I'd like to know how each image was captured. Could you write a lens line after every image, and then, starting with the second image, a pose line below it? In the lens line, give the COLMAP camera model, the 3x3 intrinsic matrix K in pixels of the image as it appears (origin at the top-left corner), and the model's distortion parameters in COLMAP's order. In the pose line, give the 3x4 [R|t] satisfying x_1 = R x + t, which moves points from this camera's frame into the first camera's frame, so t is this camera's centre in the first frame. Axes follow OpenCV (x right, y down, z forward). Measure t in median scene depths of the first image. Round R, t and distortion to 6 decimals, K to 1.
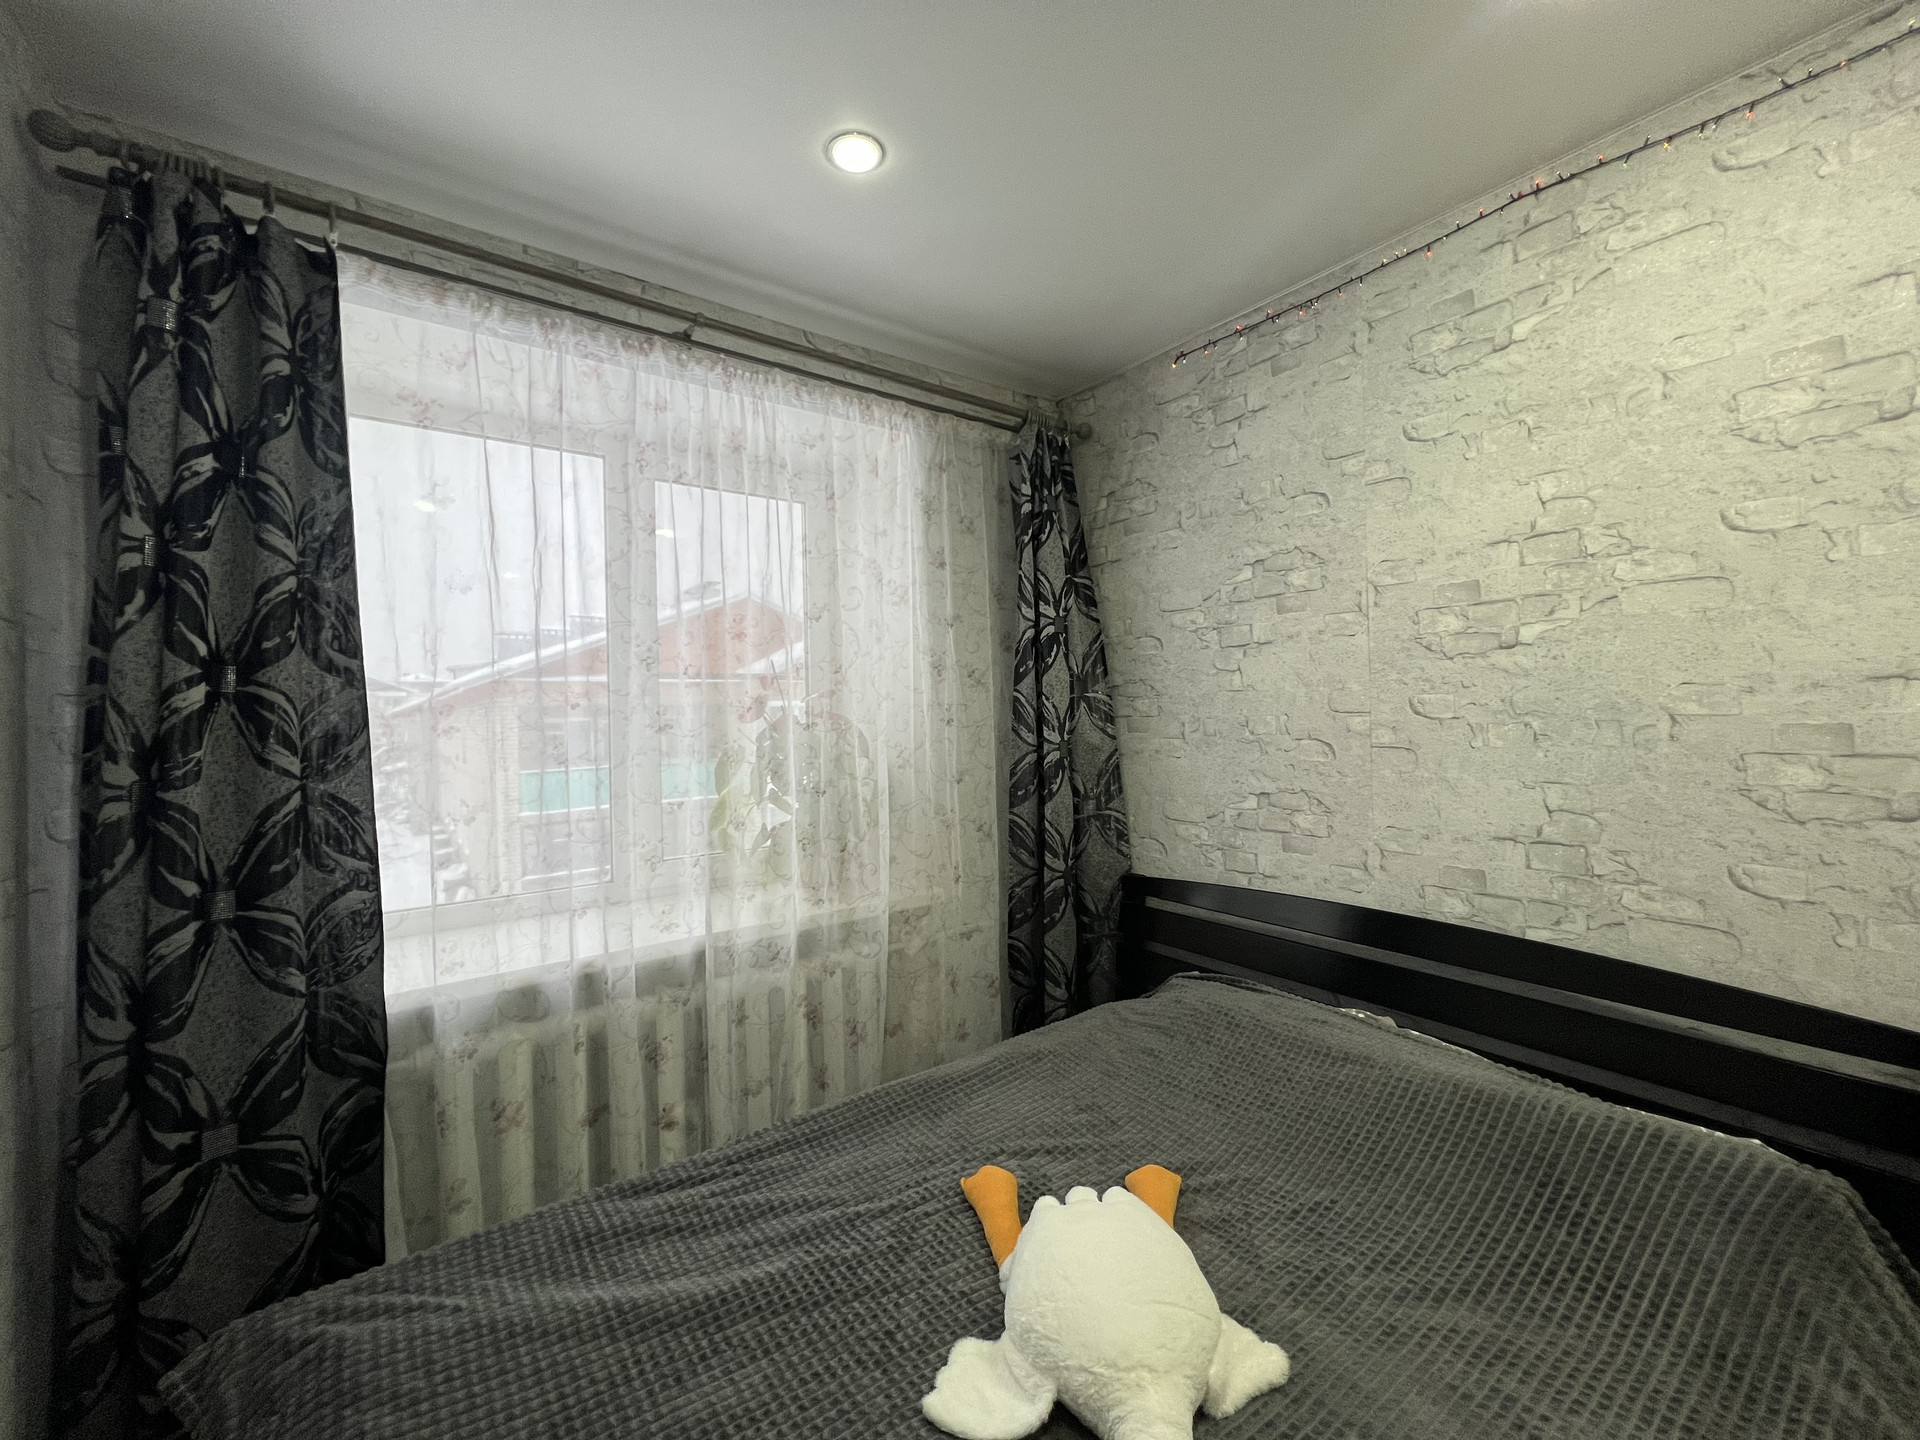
lens RADIAL K [[765.3, 0, 963.9], [0, 765.3, 715.7], [0, 0, 1]] dist [-0.000972, -0.000059]
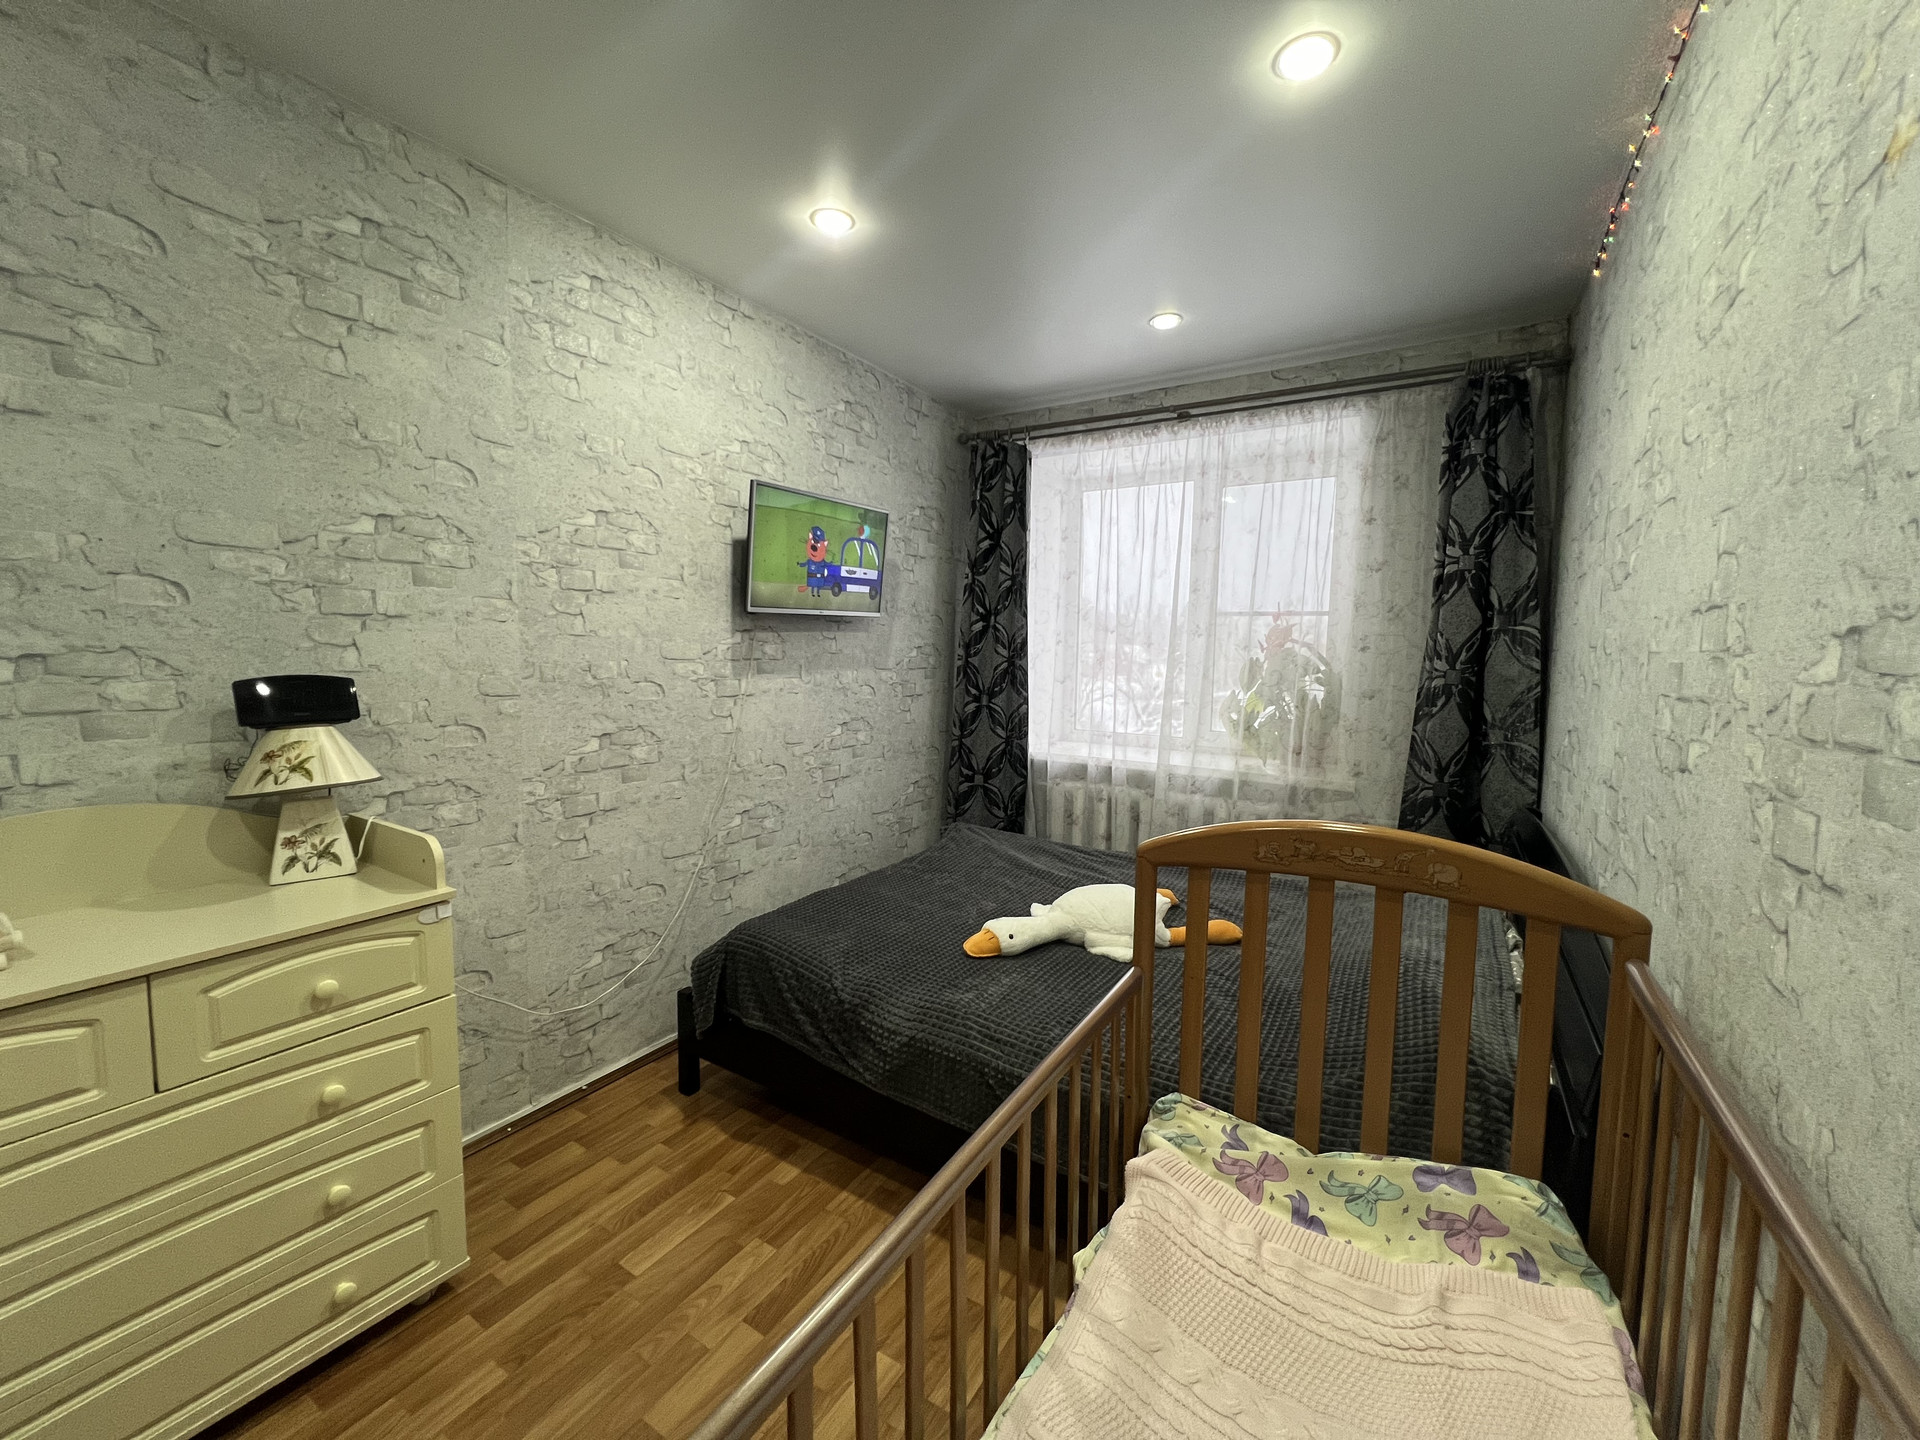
lens RADIAL K [[765.3, 0, 963.9], [0, 765.3, 715.7], [0, 0, 1]] dist [-0.000972, -0.000059]
pose [[0.360154, 0.111630, -0.926190, 1.357892], [-0.028894, 0.993673, 0.108528, -0.000903], [0.932445, -0.012326, 0.361101, -0.086934]]
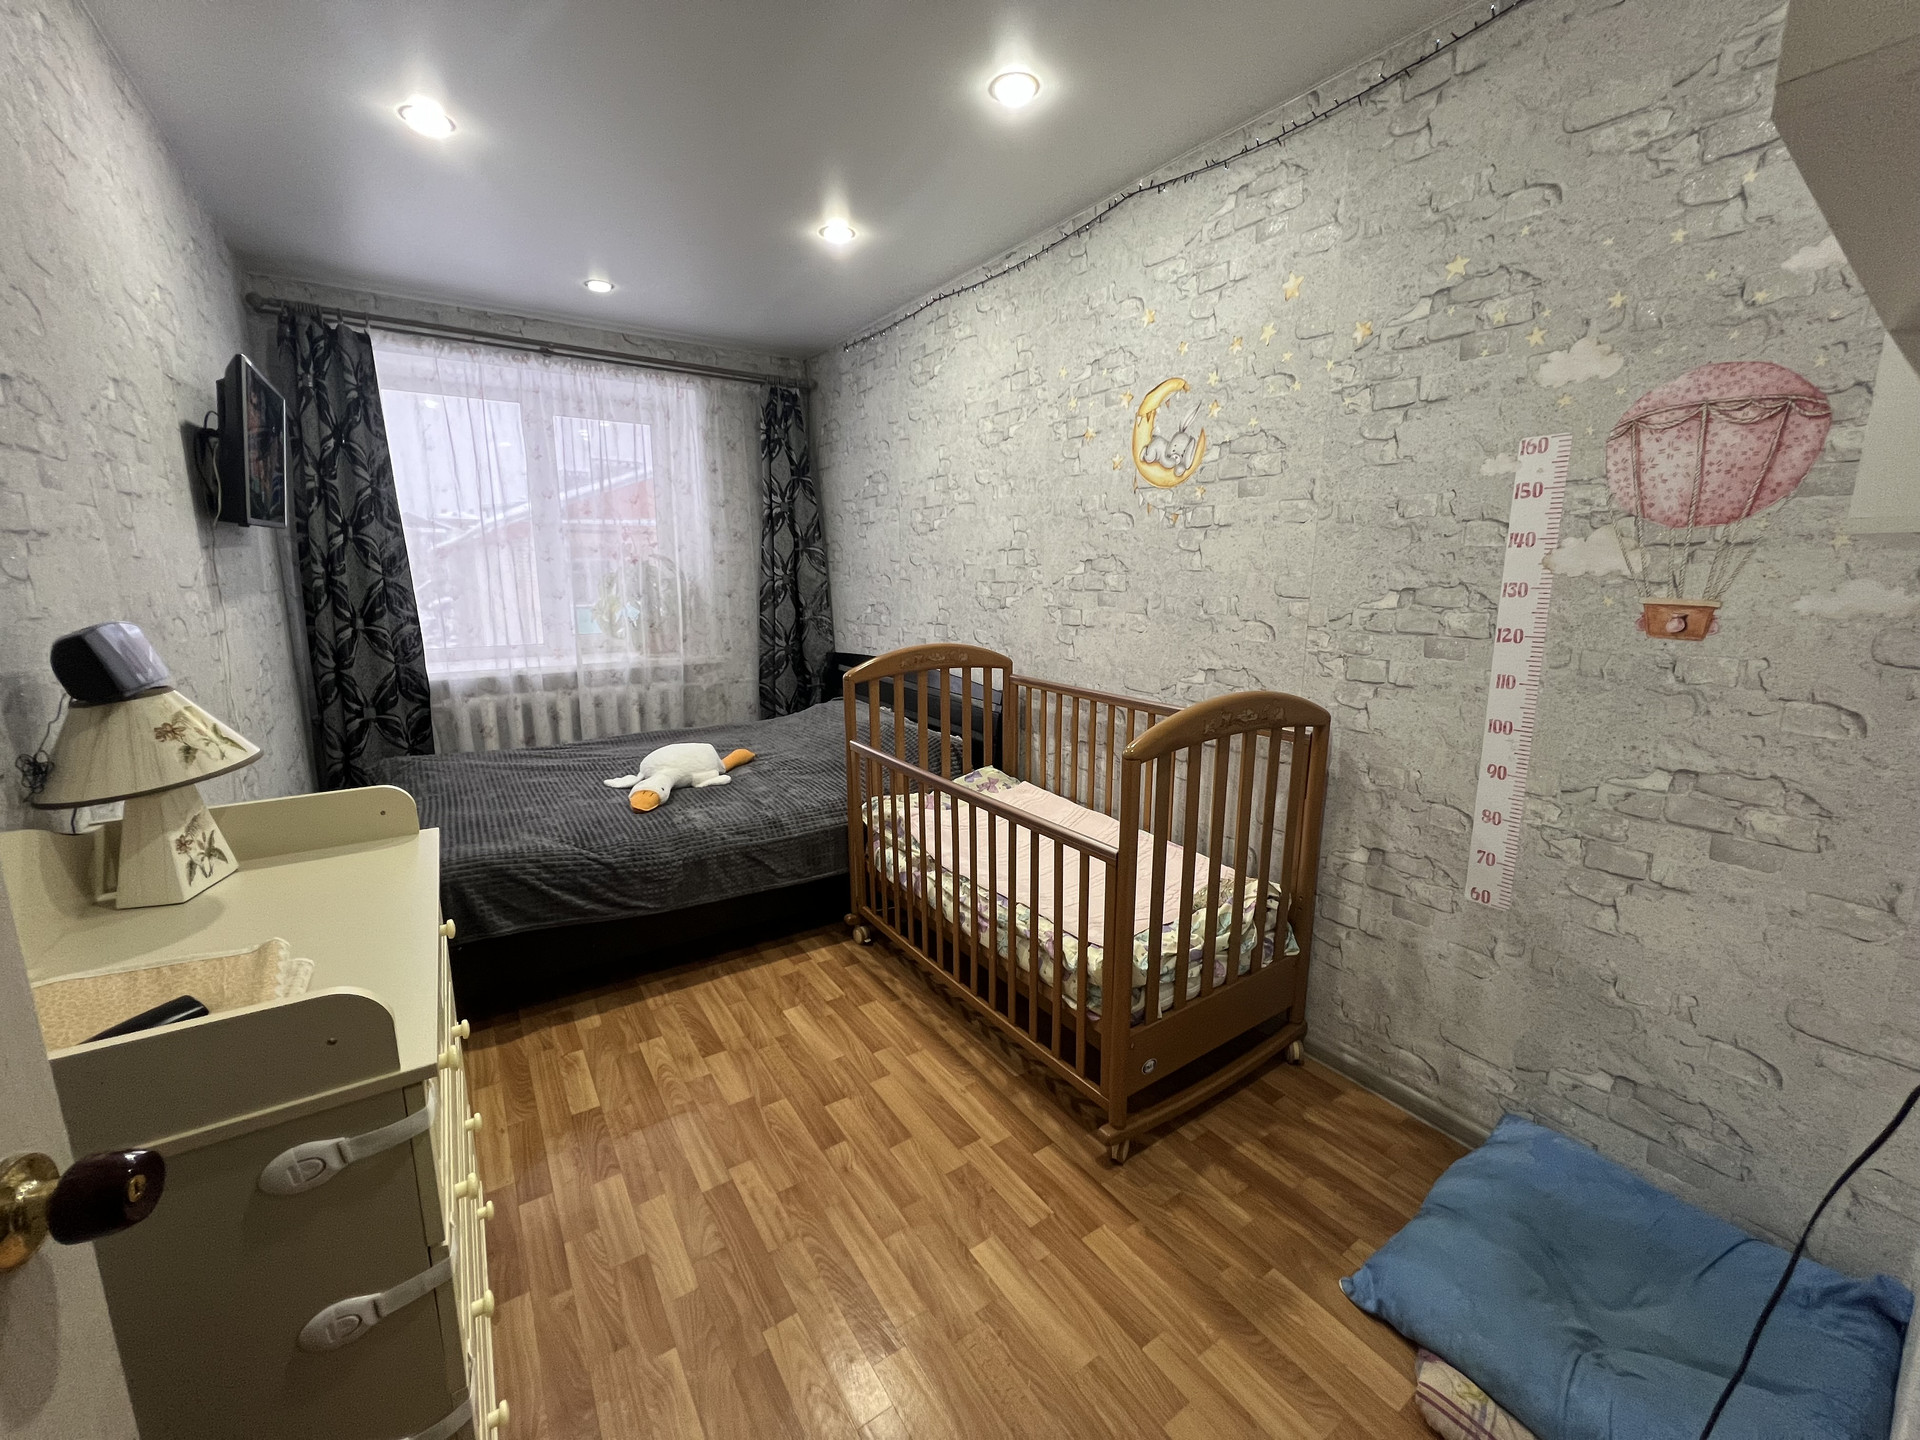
lens RADIAL K [[764.5, 0, 963.3], [0, 764.5, 716.8], [0, 0, 1]] dist [-0.002950, -0.000267]
pose [[0.998509, 0.036927, -0.040208, 0.941446], [-0.028577, 0.981102, 0.191371, 0.007775], [0.046515, -0.189937, 0.980694, -1.190724]]
